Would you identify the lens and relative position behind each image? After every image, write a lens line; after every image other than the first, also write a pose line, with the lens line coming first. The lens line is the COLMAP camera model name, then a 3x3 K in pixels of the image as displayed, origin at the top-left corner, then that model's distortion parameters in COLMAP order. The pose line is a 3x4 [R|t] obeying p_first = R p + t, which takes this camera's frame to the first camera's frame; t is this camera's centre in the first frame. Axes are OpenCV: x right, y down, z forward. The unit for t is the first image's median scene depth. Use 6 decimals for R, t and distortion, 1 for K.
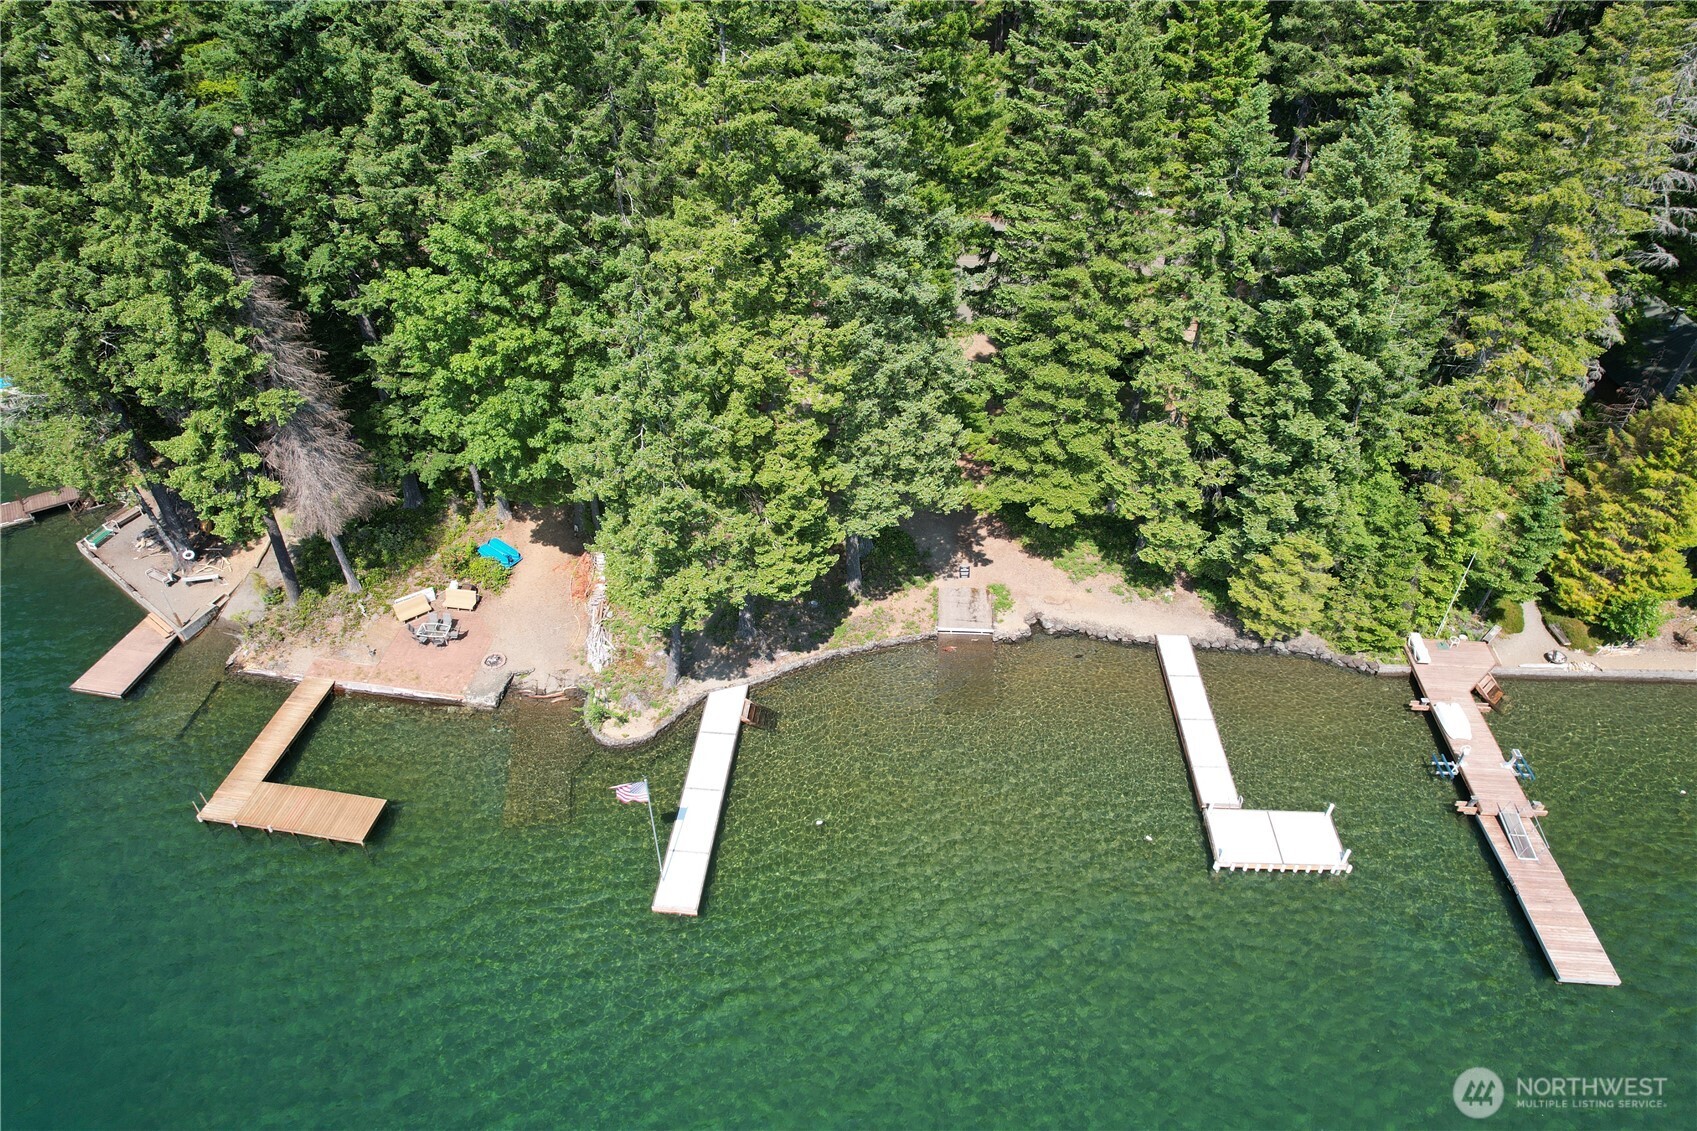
lens RADIAL K [[1086.9, 0, 848.5], [0, 1086.9, 565.5], [0, 0, 1]] dist [-0.086352, 0.082993]
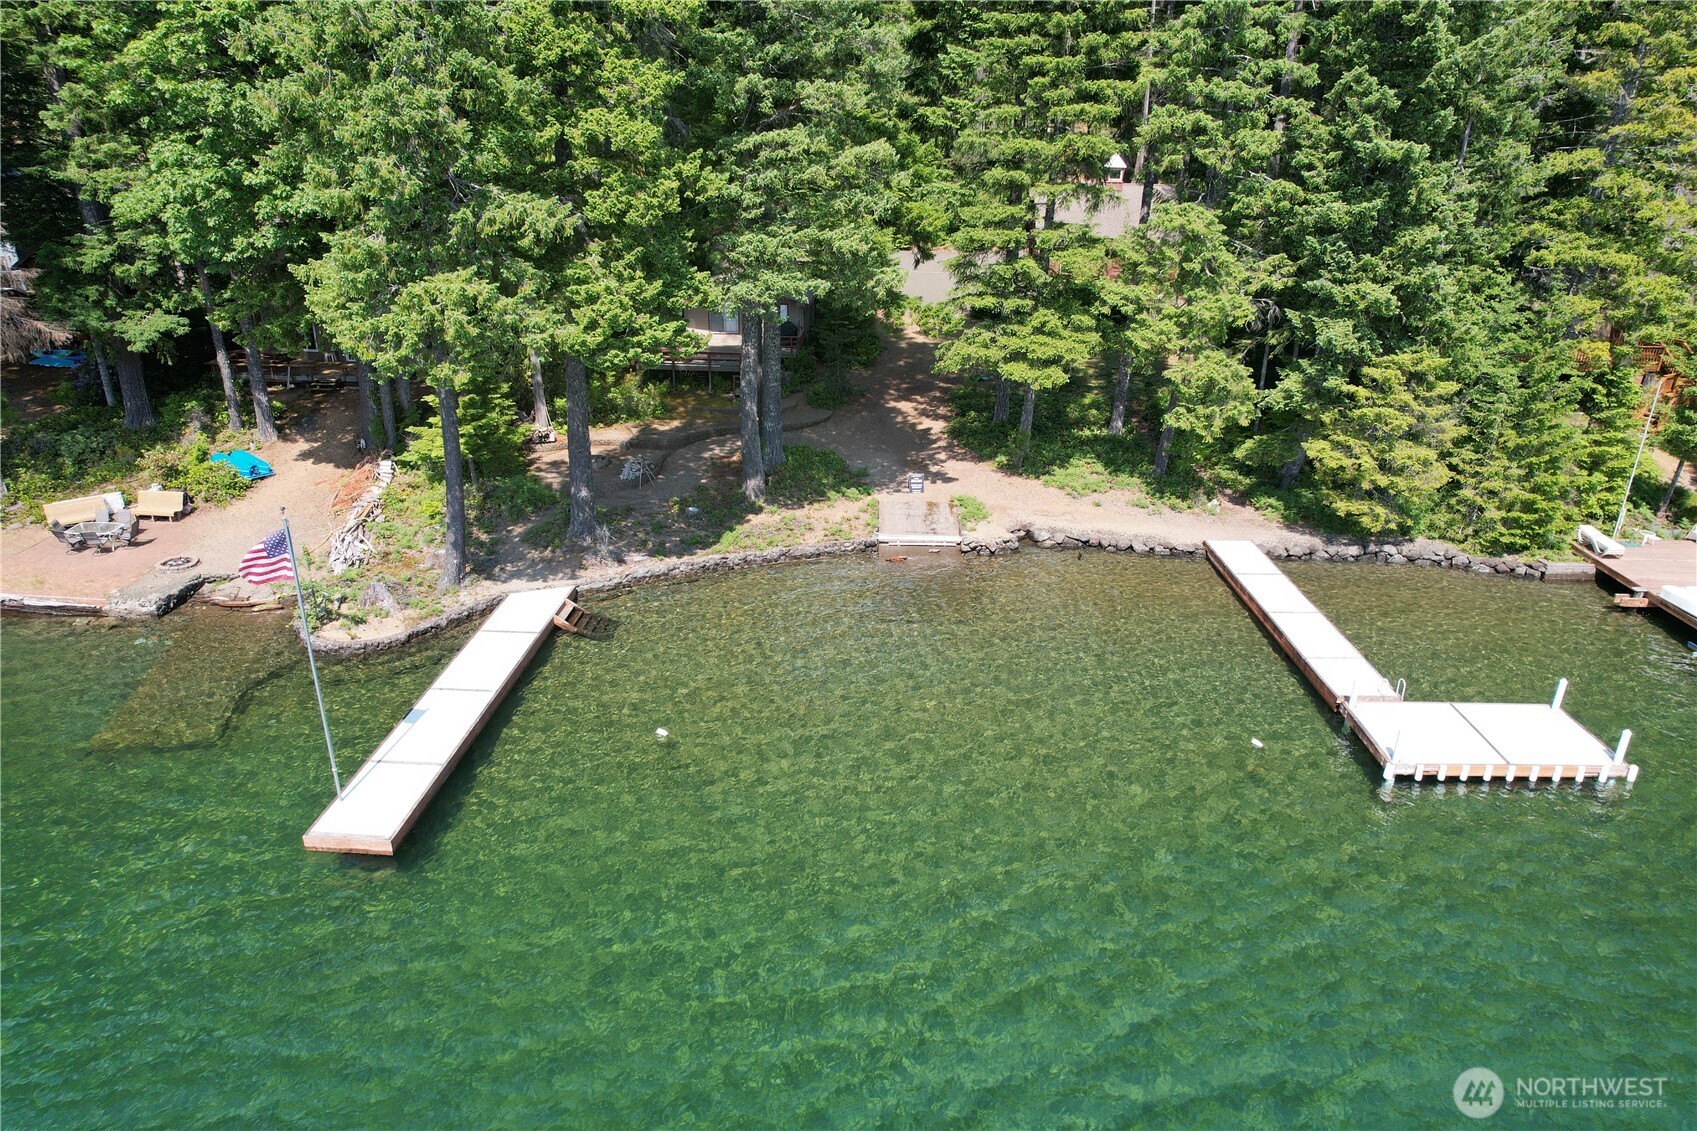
lens RADIAL K [[1078.8, 0, 852.0], [0, 1078.8, 568.5], [0, 0, 1]] dist [-0.068616, 0.061399]
pose [[0.999386, -0.015884, 0.031217, 0.046420], [0.023978, 0.959933, -0.279201, 0.266998], [-0.025531, 0.279778, 0.959725, 0.380032]]
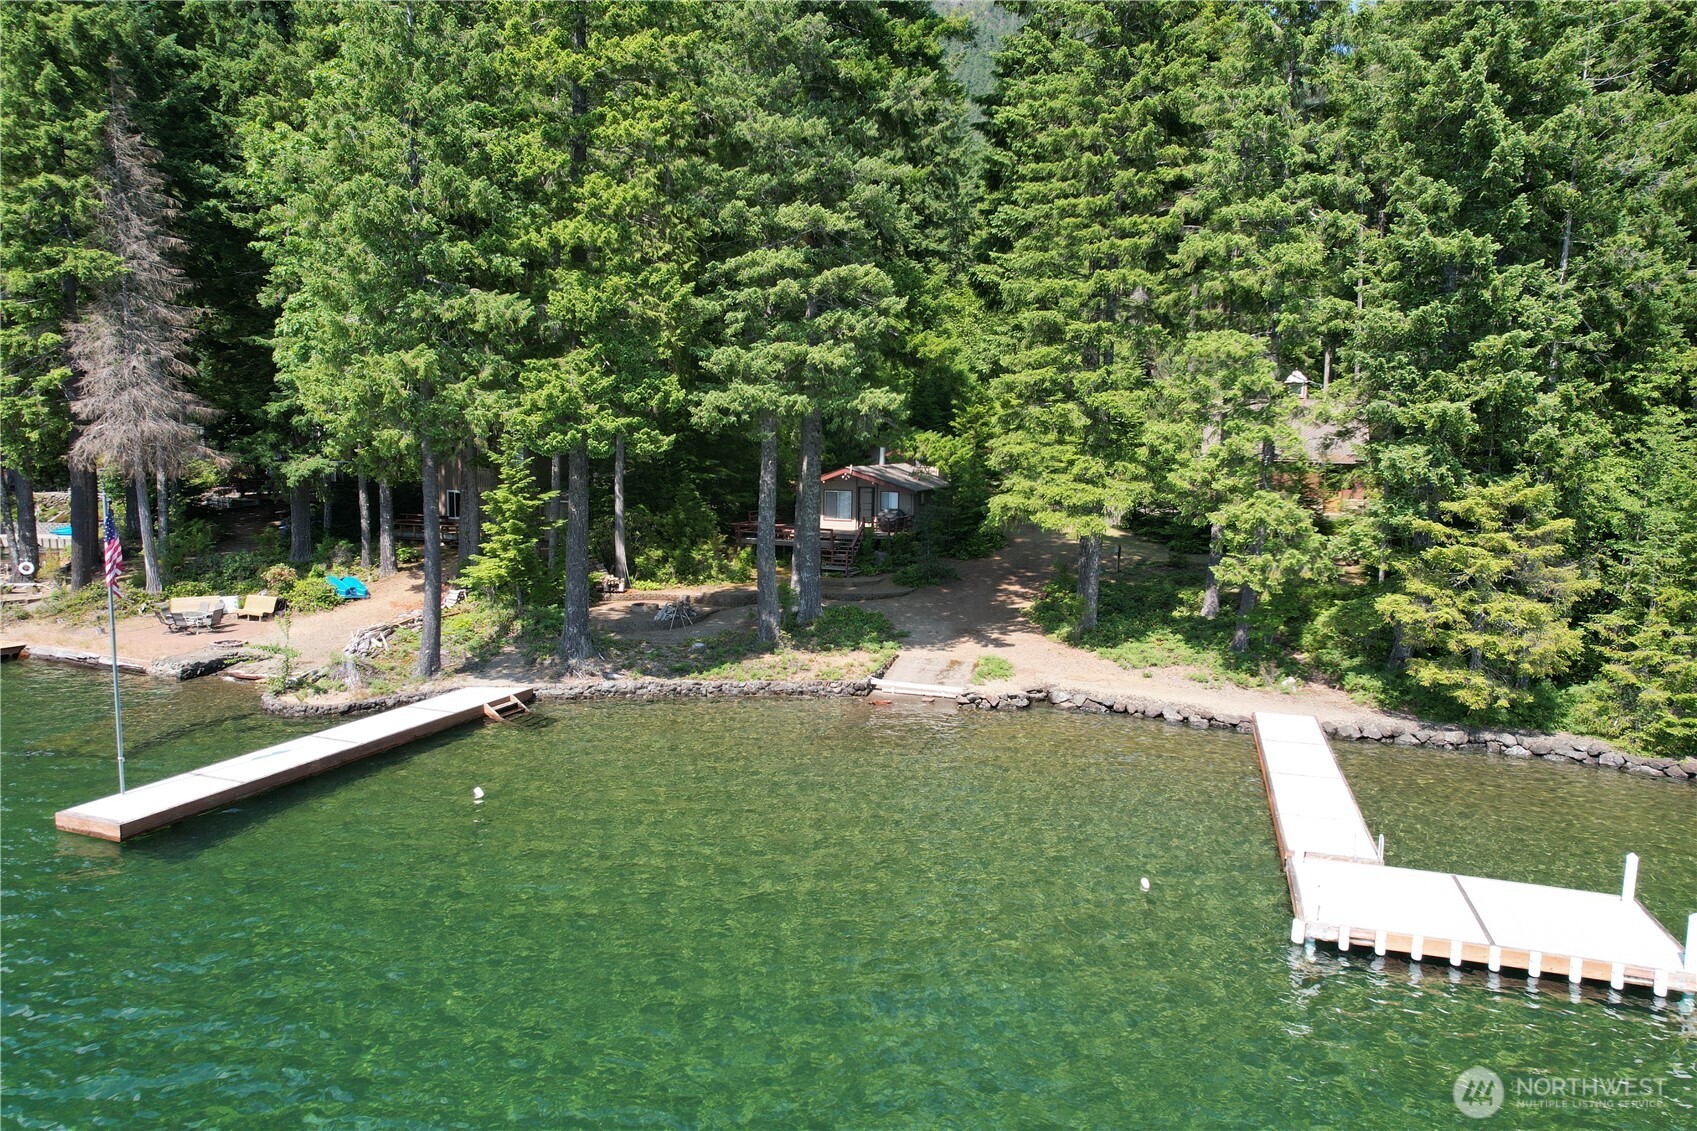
lens RADIAL K [[1078.8, 0, 852.0], [0, 1078.8, 568.5], [0, 0, 1]] dist [-0.068616, 0.061399]
pose [[0.962851, 0.029922, -0.268370, 0.238163], [-0.168664, 0.842771, -0.511164, 0.321830], [0.210880, 0.537439, 0.816510, 0.484522]]
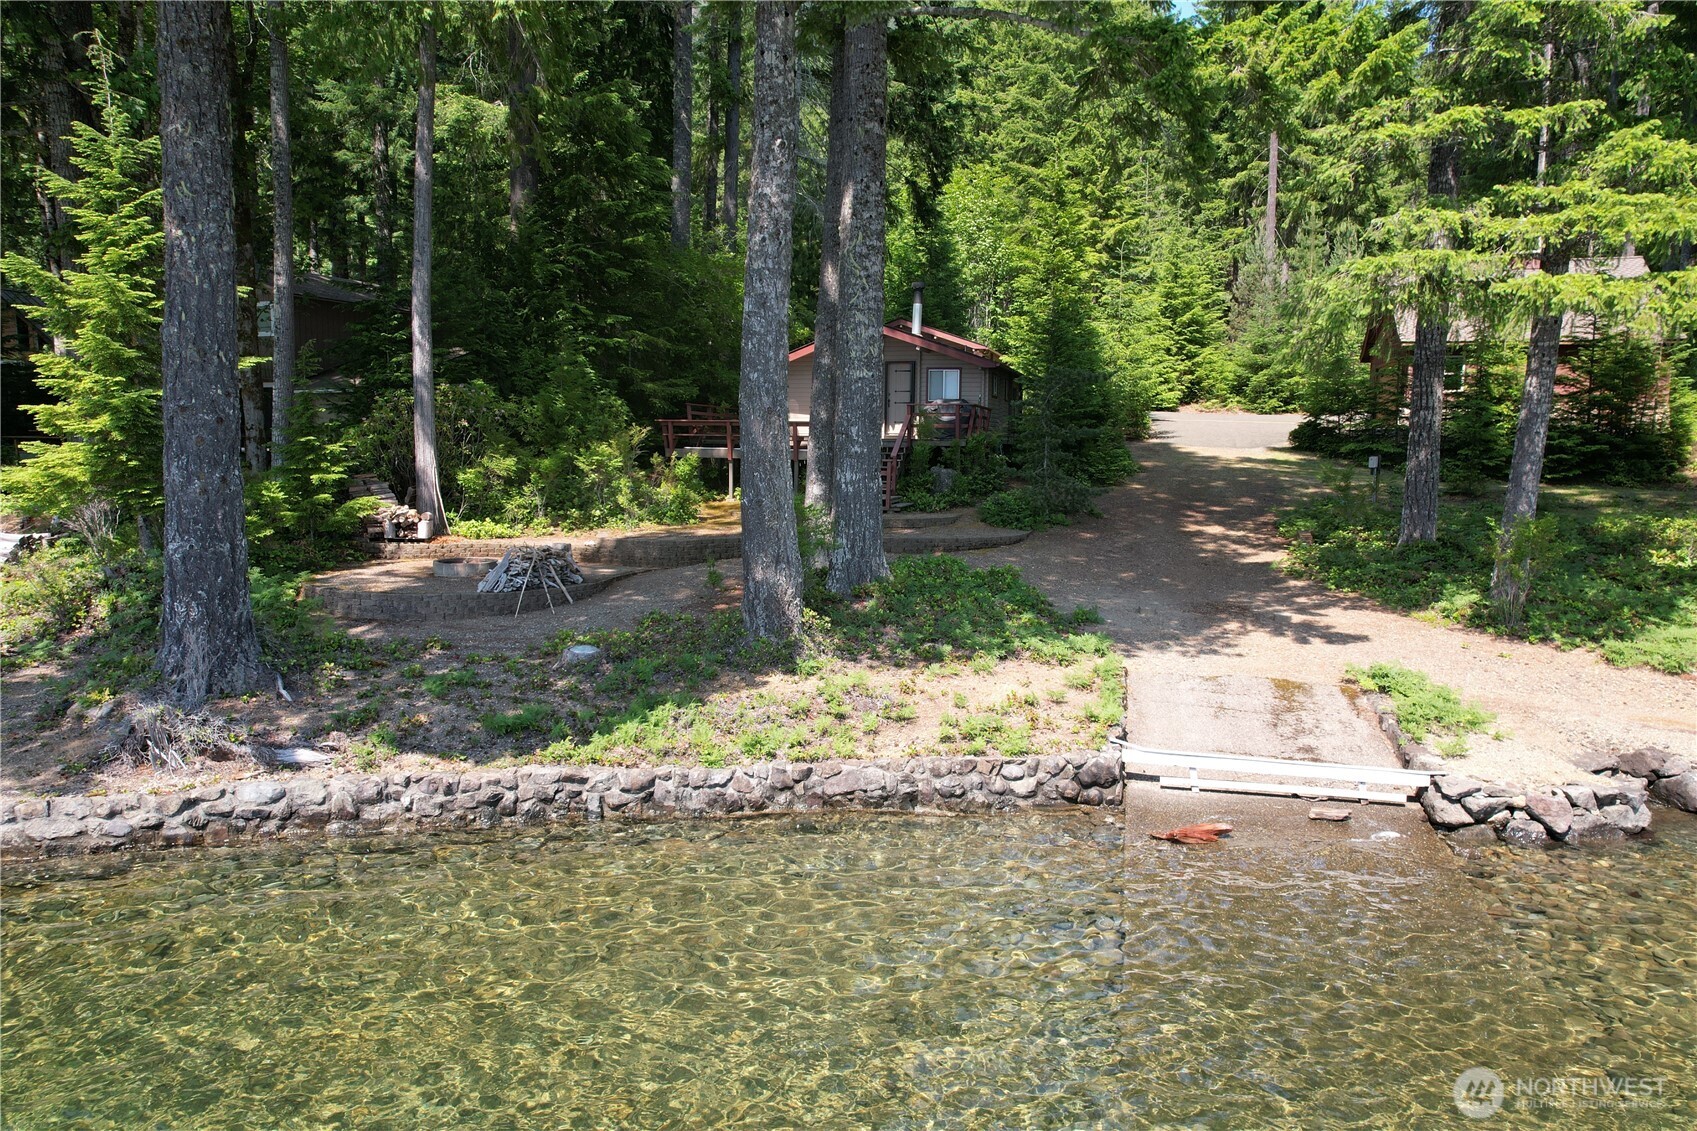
lens RADIAL K [[1195.8, 0, 874.4], [0, 1195.8, 531.0], [0, 0, 1]] dist [-0.097374, 0.089476]
pose [[0.981779, 0.013182, -0.189571, 0.079757], [-0.116626, 0.829413, -0.546327, 0.148035], [0.150030, 0.558481, 0.815837, 0.820253]]
